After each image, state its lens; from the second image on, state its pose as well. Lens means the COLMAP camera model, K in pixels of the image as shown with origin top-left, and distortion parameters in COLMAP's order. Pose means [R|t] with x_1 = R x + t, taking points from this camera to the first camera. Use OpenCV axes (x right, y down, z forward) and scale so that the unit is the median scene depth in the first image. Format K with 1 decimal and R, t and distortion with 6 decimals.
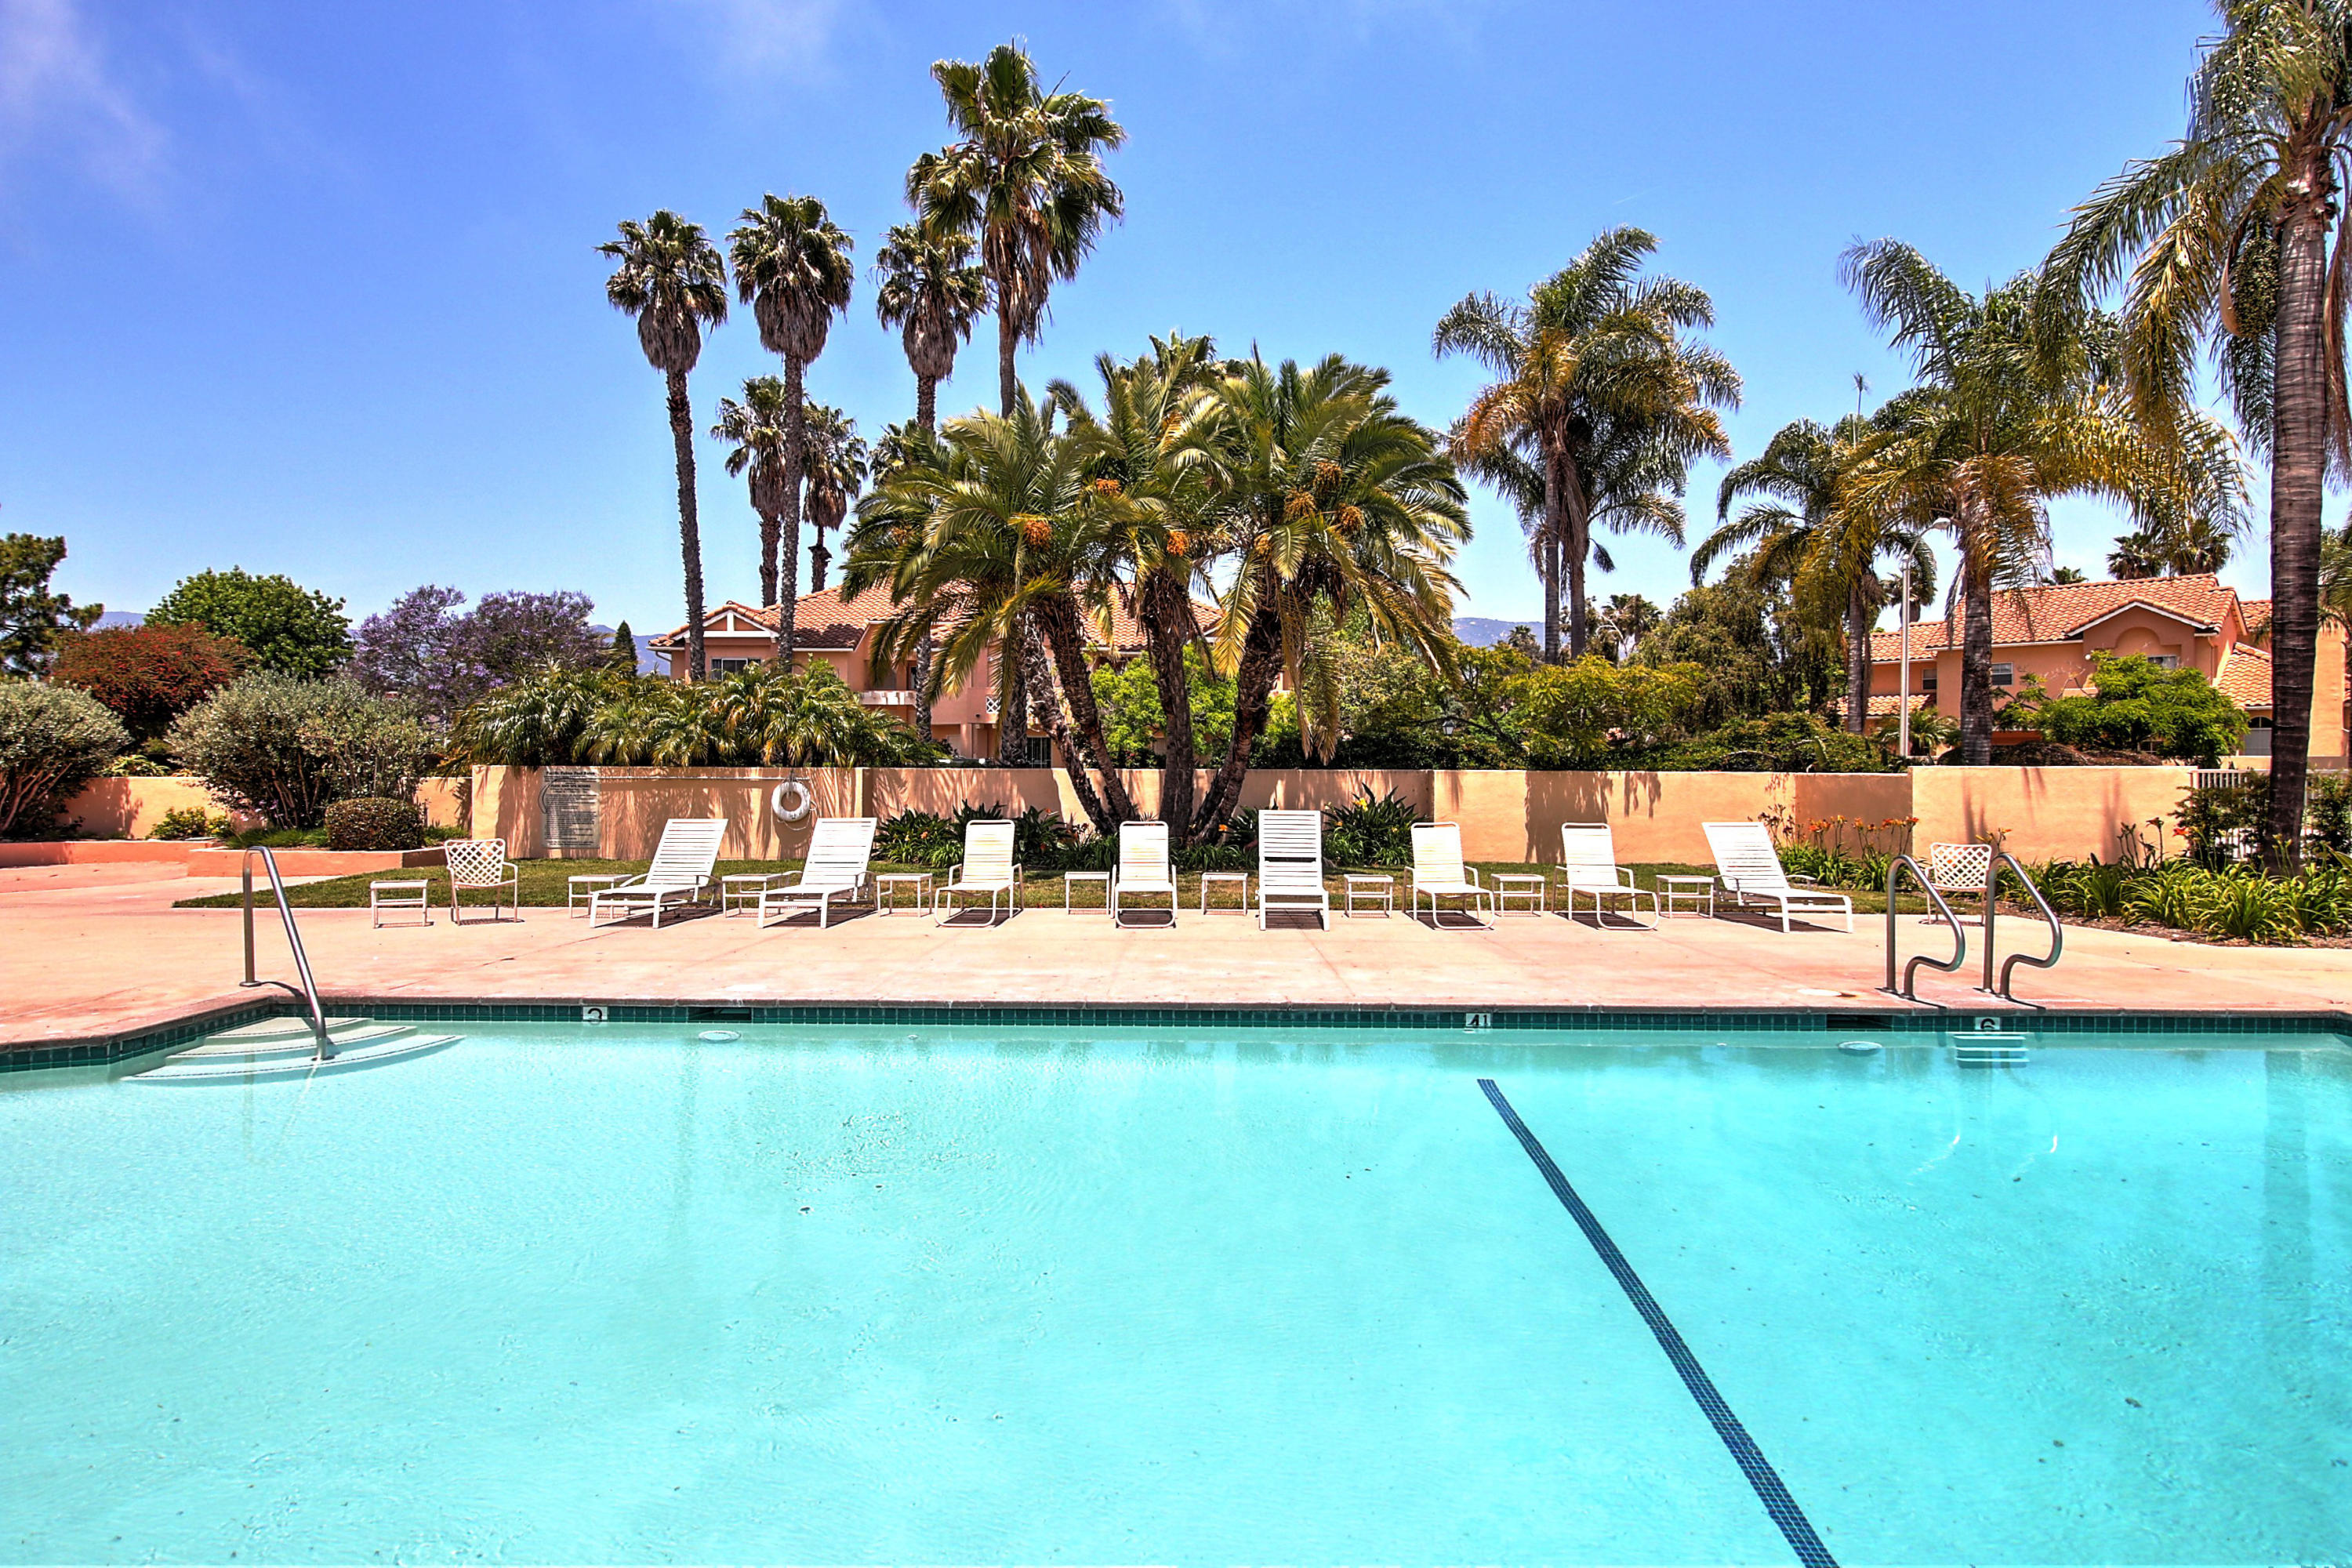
lens RADIAL K [[1384.9, 0, 1177.0], [0, 1384.9, 770.1], [0, 0, 1]] dist [-0.002700, 0.000591]
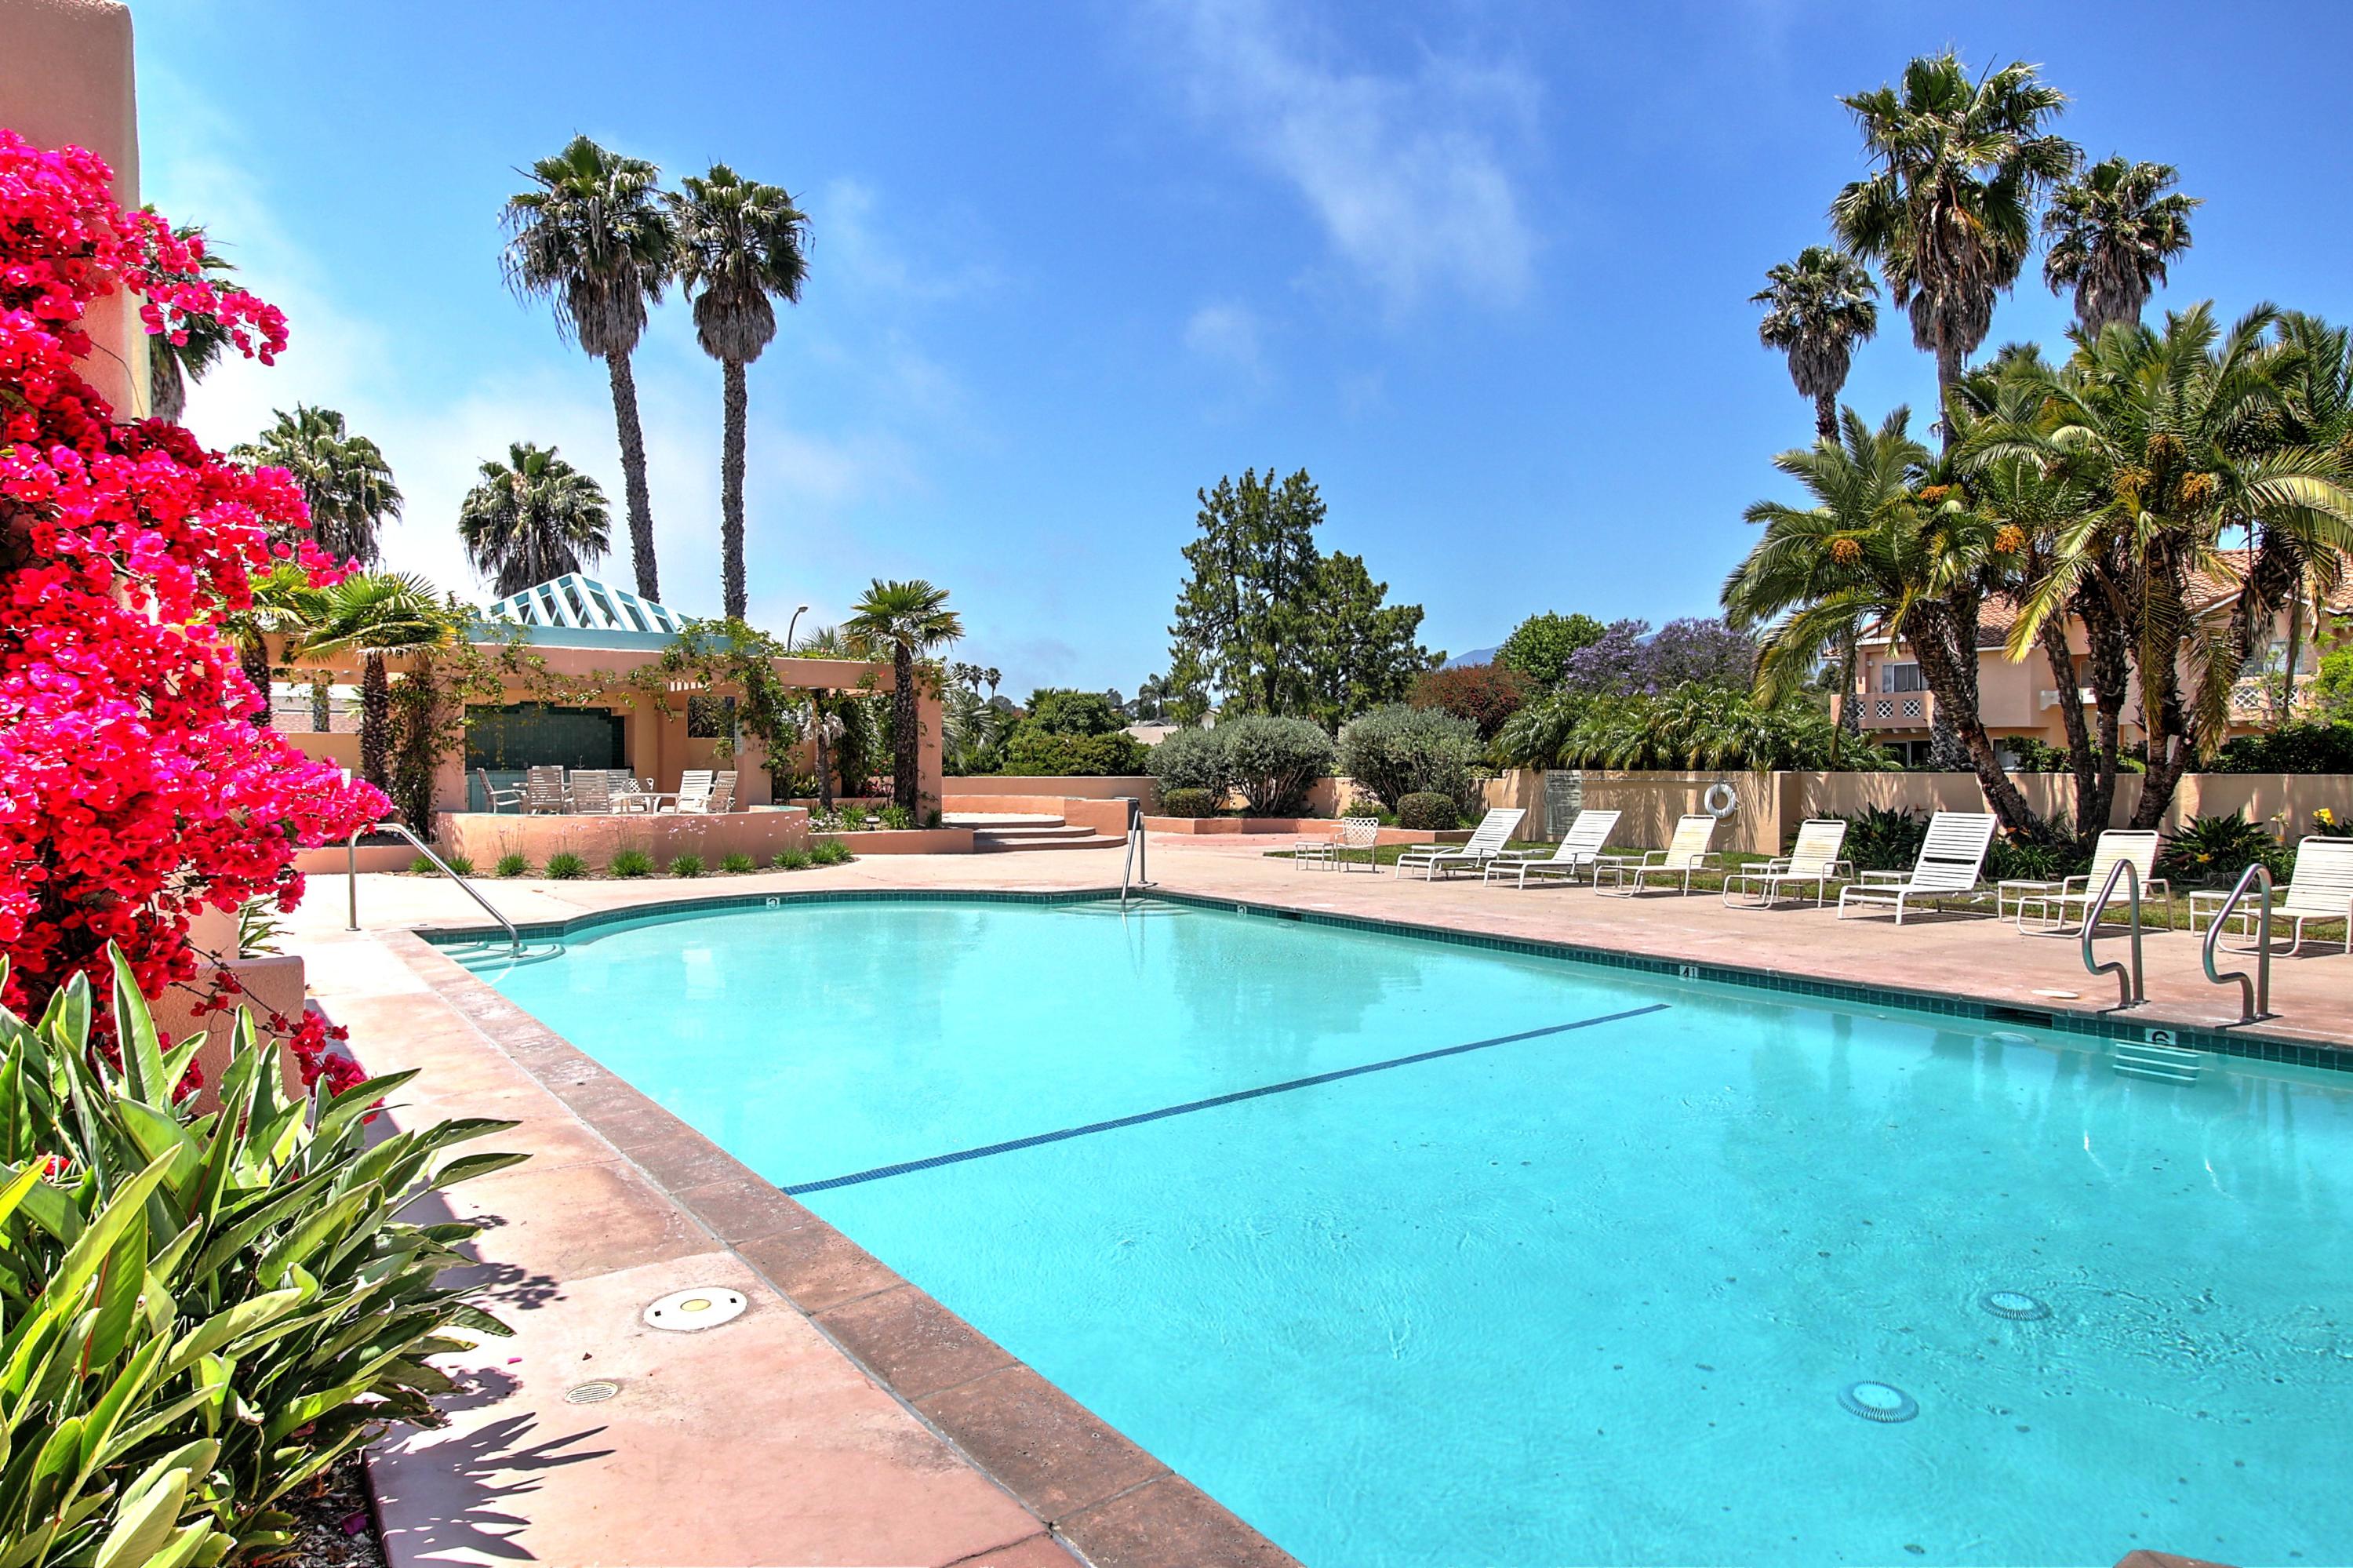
lens RADIAL K [[1385.5, 0, 1174.4], [0, 1385.5, 788.8], [0, 0, 1]] dist [-0.002700, 0.000591]
pose [[0.596046, 0.009853, -0.802890, 0.364054], [-0.001941, 0.999939, 0.010830, 0.001102], [0.802948, -0.004897, 0.596029, -0.044956]]
